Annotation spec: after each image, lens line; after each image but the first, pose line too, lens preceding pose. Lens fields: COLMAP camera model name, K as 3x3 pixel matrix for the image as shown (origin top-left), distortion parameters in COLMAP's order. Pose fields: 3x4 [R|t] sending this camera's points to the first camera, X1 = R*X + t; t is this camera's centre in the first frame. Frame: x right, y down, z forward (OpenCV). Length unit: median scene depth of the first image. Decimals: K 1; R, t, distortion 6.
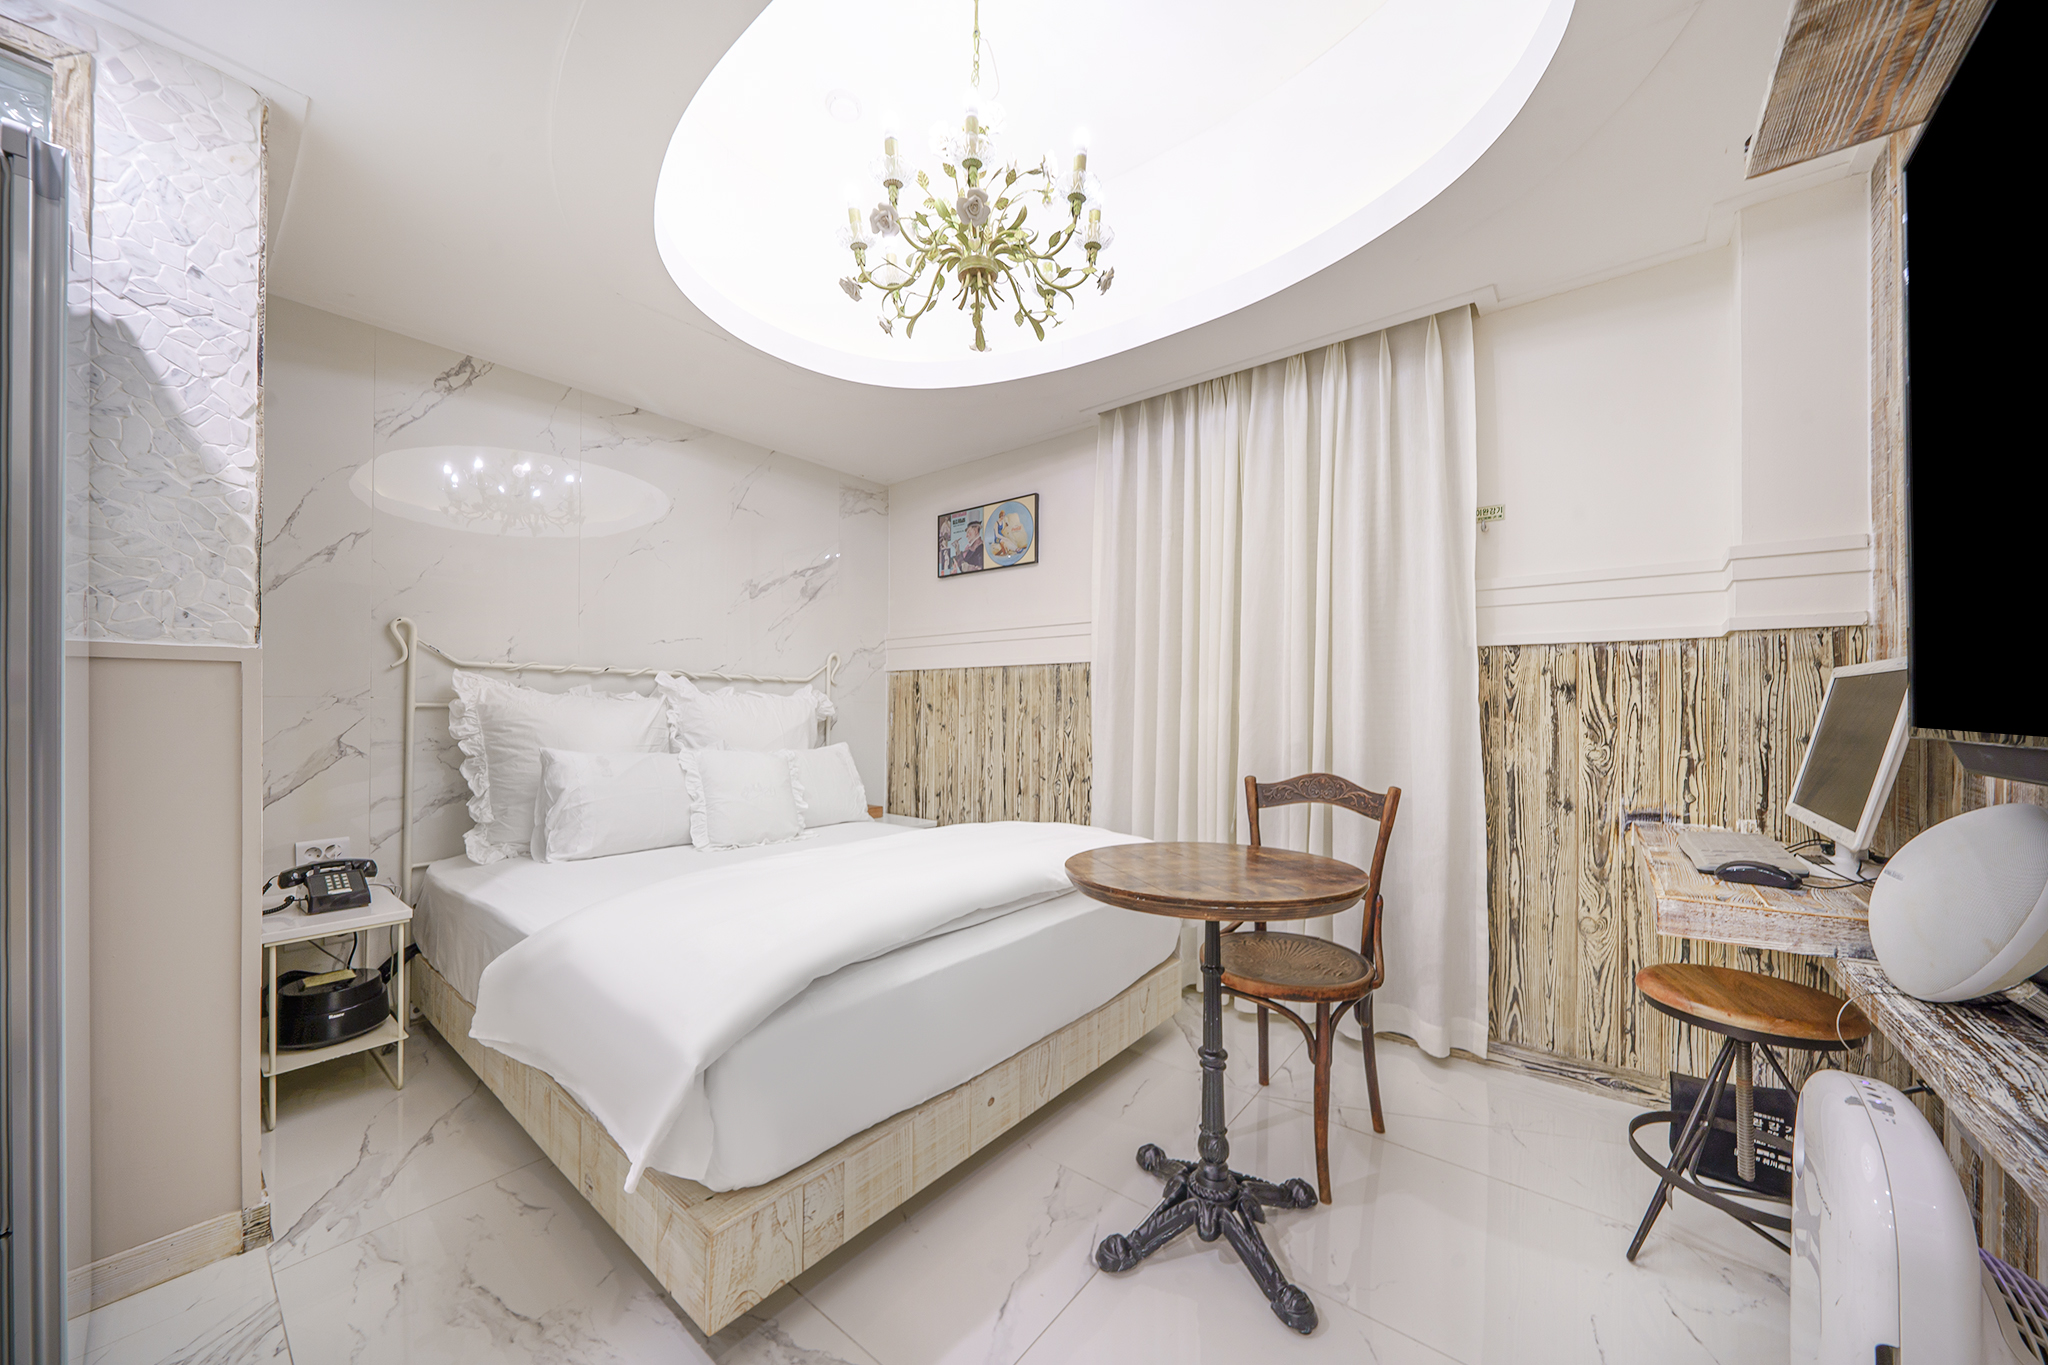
lens RADIAL K [[715.9, 0, 1026.7], [0, 715.9, 704.2], [0, 0, 1]] dist [-0.001320, -0.000262]
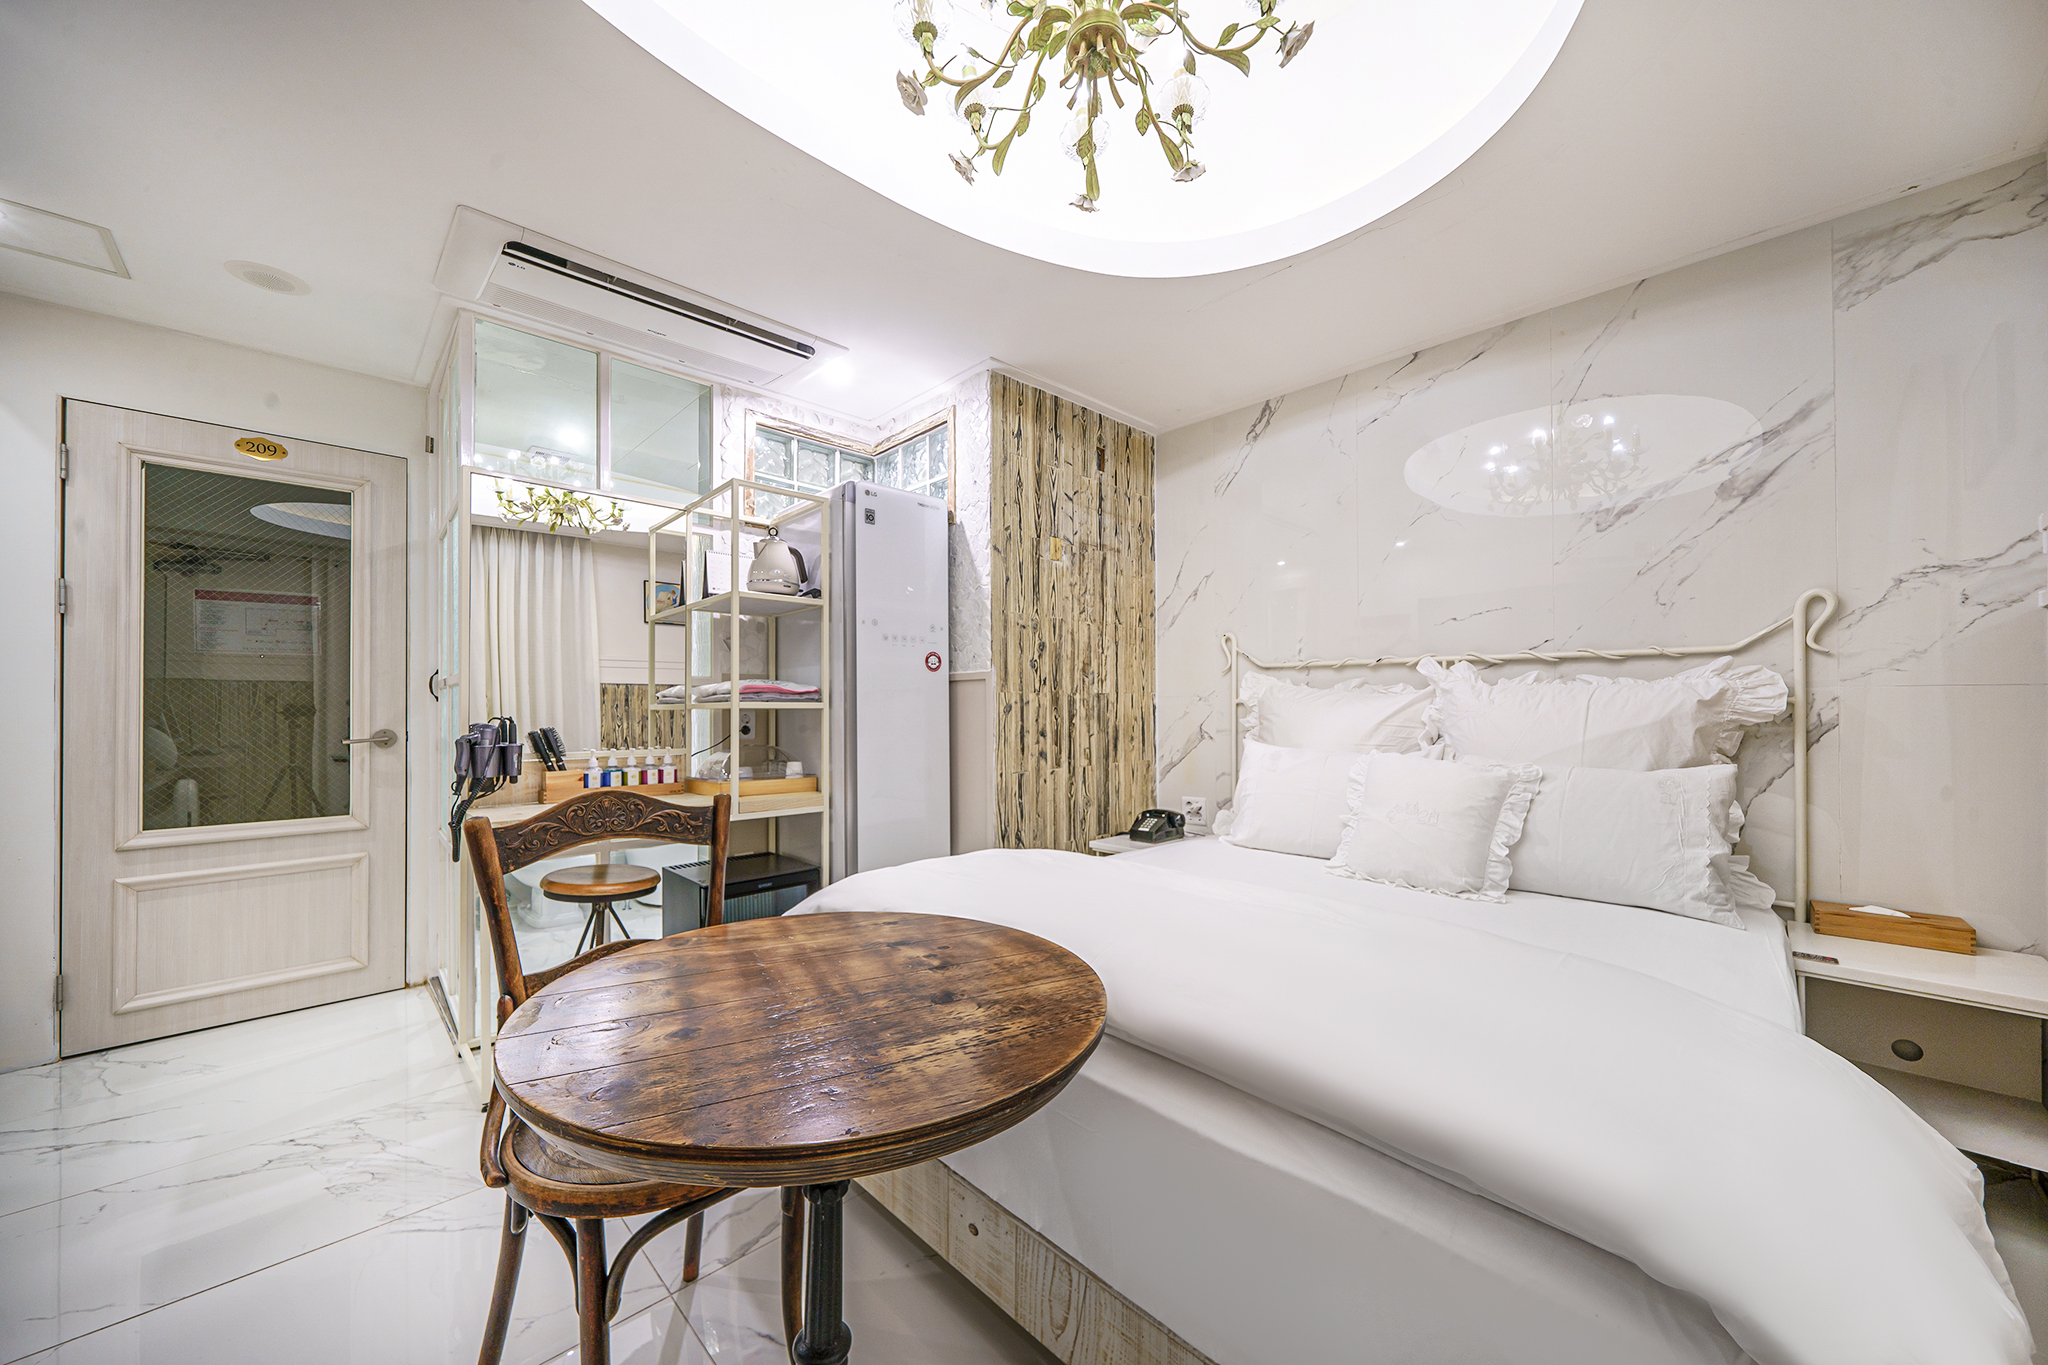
lens RADIAL K [[764.5, 0, 1019.5], [0, 764.5, 704.5], [0, 0, 1]] dist [0.000078, -0.000008]
pose [[-0.144718, -0.008978, -0.989432, 0.508094], [0.003397, 0.999948, -0.009571, 0.017035], [0.989467, -0.004746, -0.144680, 0.789150]]
